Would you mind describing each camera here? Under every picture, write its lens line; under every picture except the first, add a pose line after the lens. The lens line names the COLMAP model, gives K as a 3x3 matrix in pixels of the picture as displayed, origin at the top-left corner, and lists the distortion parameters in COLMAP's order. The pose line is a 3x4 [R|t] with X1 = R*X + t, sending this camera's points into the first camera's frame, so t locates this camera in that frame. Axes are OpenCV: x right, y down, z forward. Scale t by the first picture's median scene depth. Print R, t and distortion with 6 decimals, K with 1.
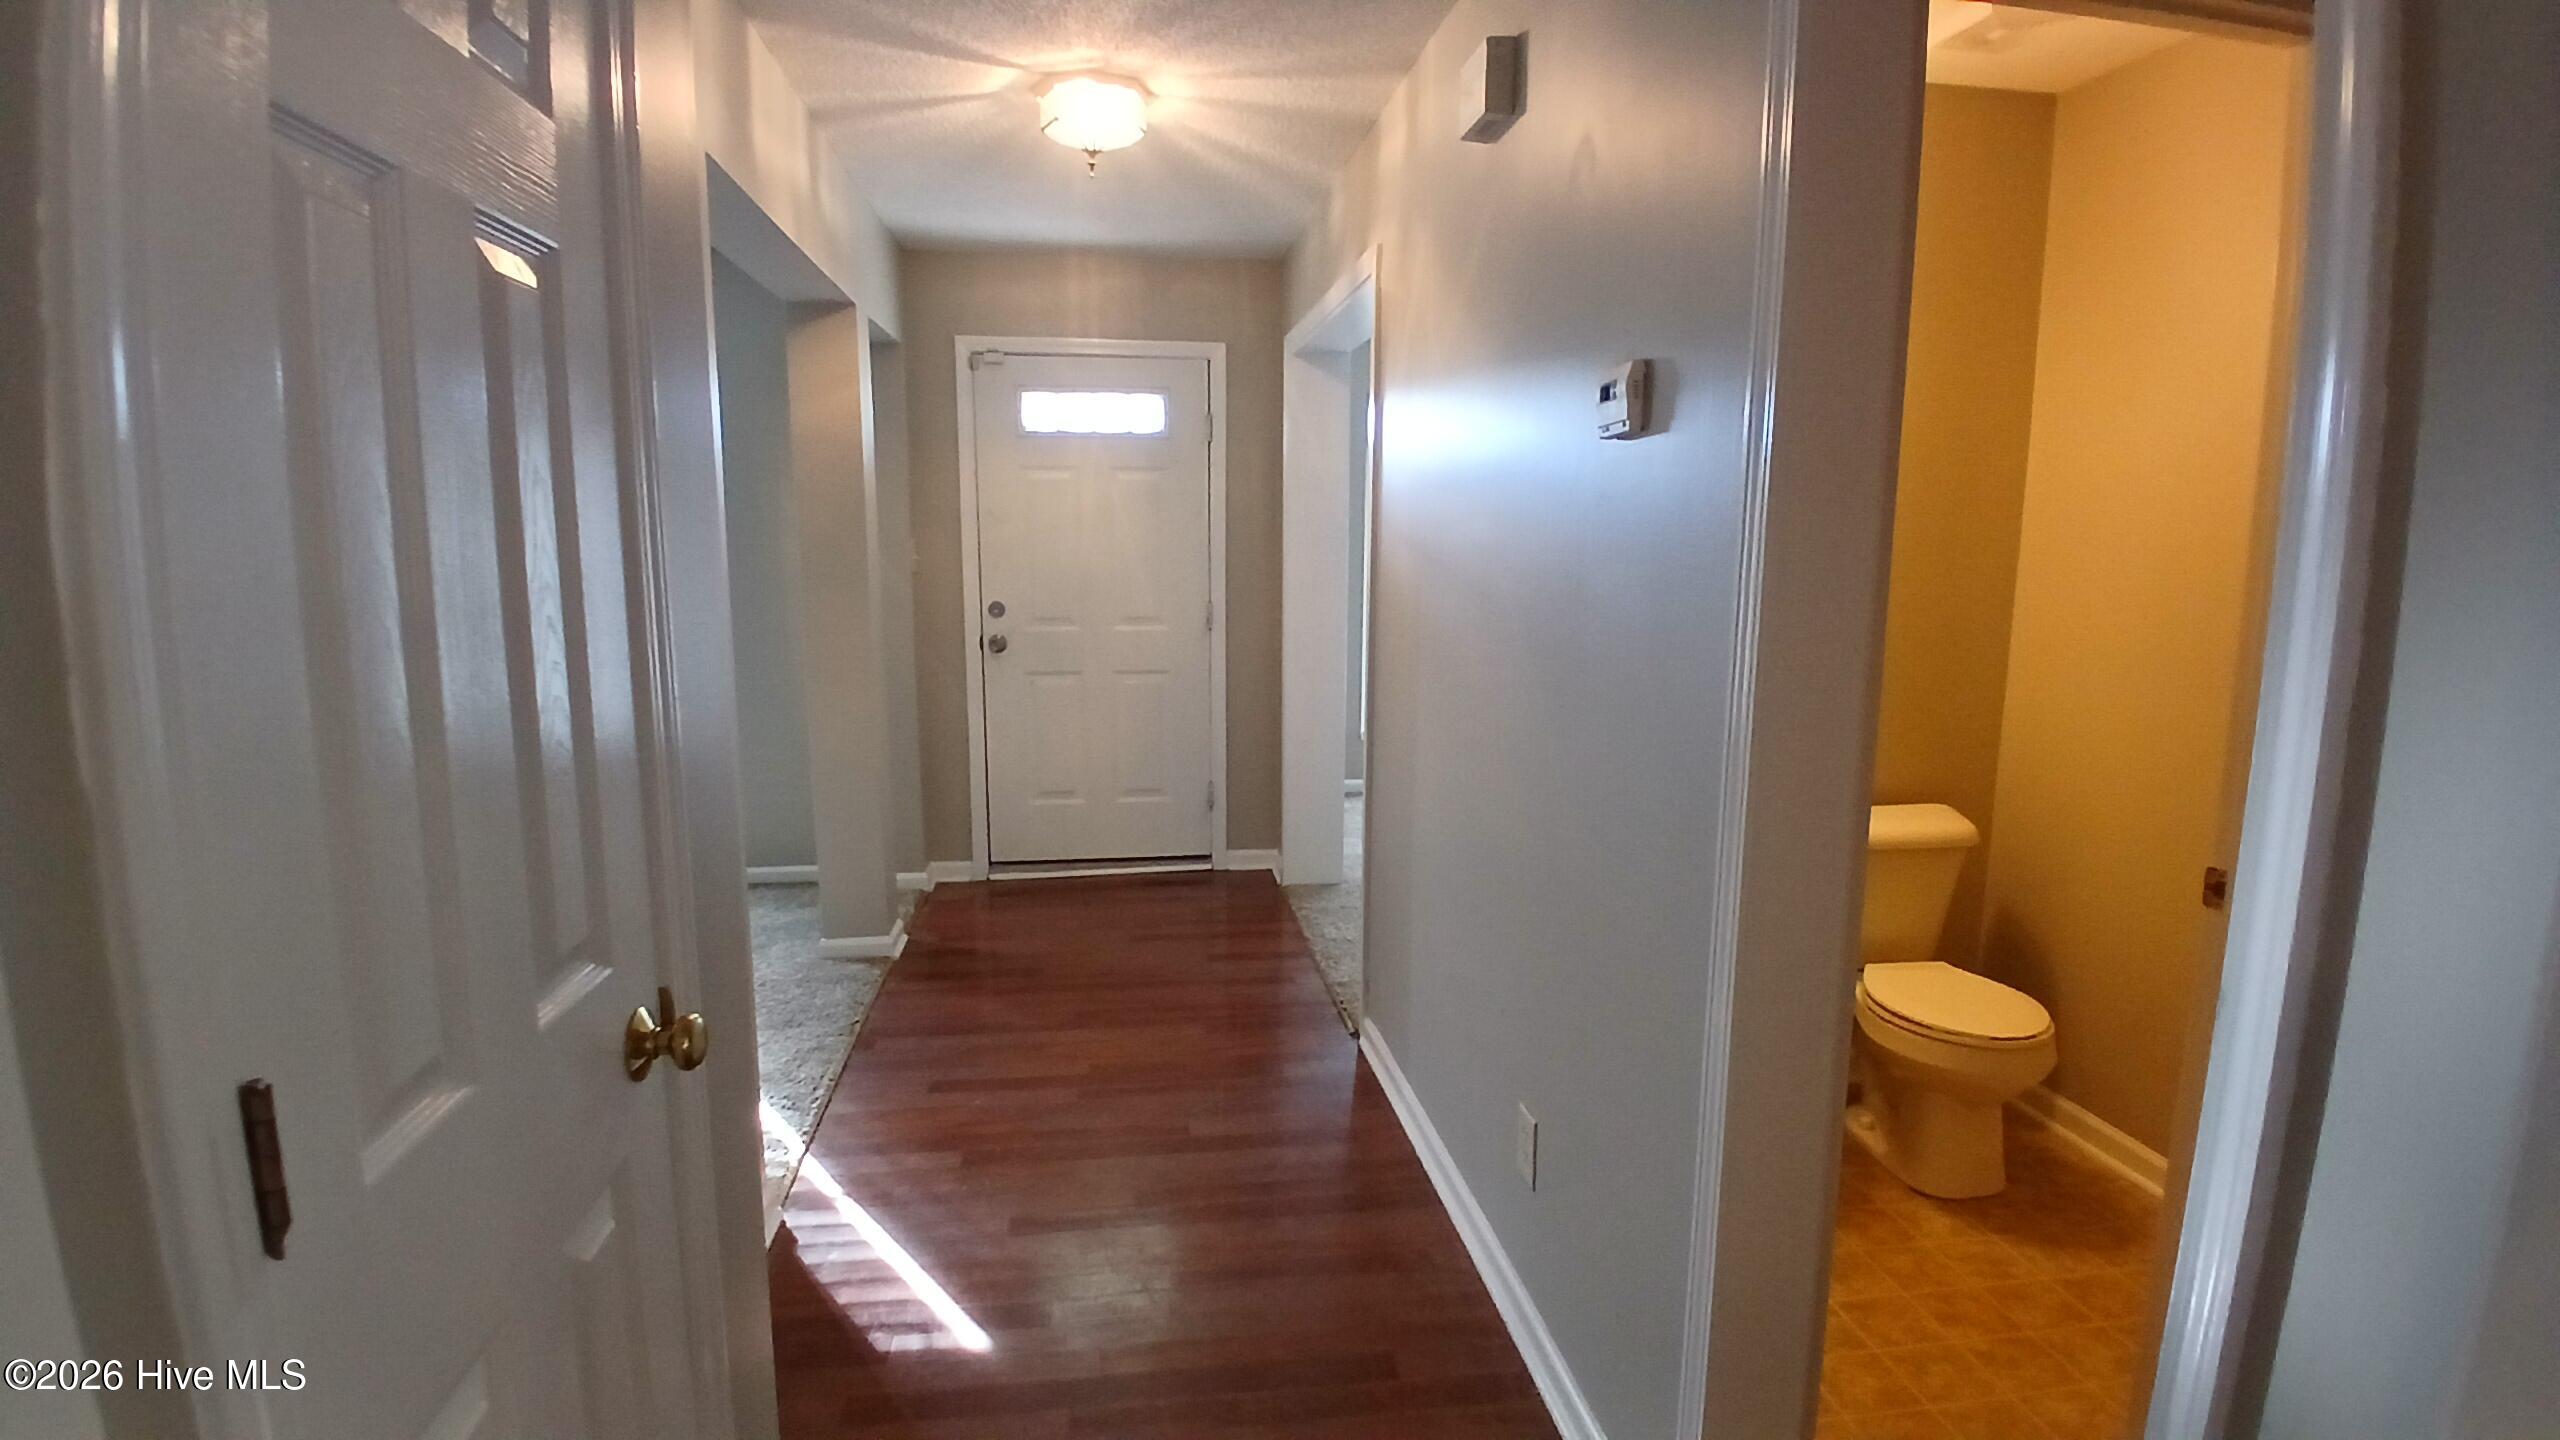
lens RADIAL K [[1276.4, 0, 1283.9], [0, 1276.4, 724.6], [0, 0, 1]] dist [-0.053246, -0.007738]
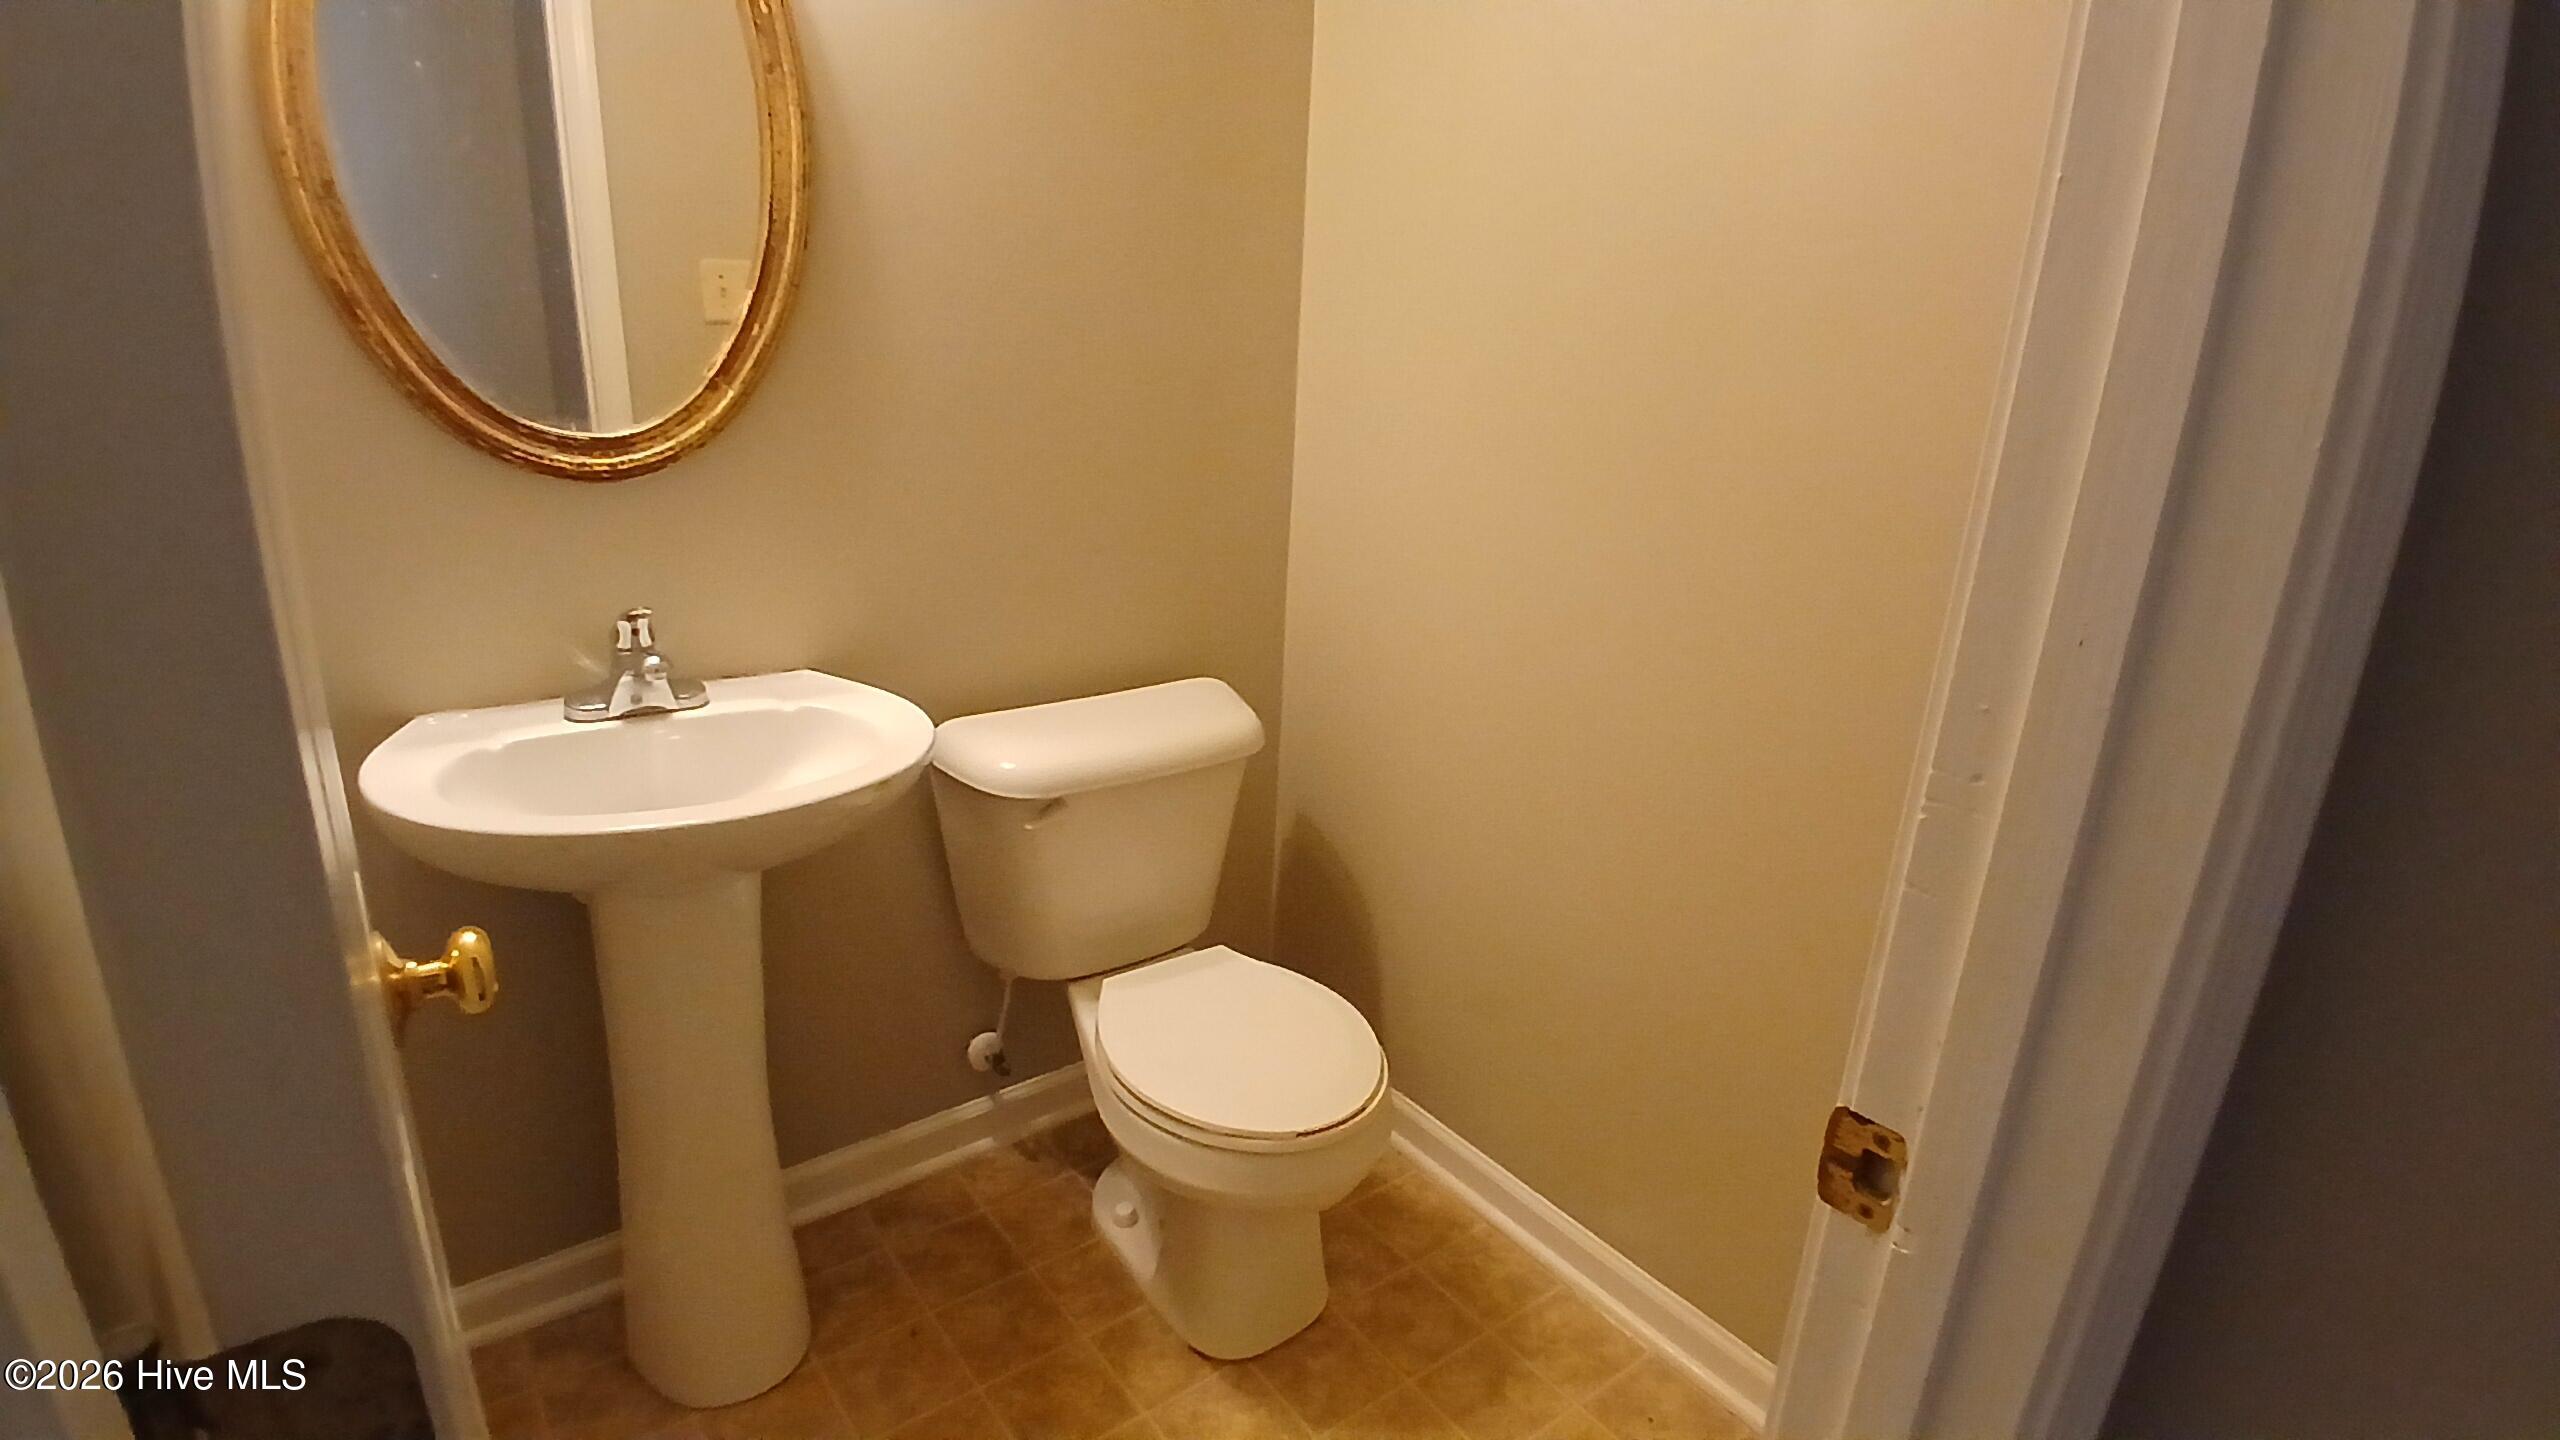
lens RADIAL K [[1276.4, 0, 1274.7], [0, 1276.4, 719.1], [0, 0, 1]] dist [-0.053246, -0.007738]
pose [[0.870693, -0.120698, 0.476787, 0.276268], [0.033962, 0.981861, 0.186535, -0.043187], [-0.490653, -0.146222, 0.858999, 0.486627]]
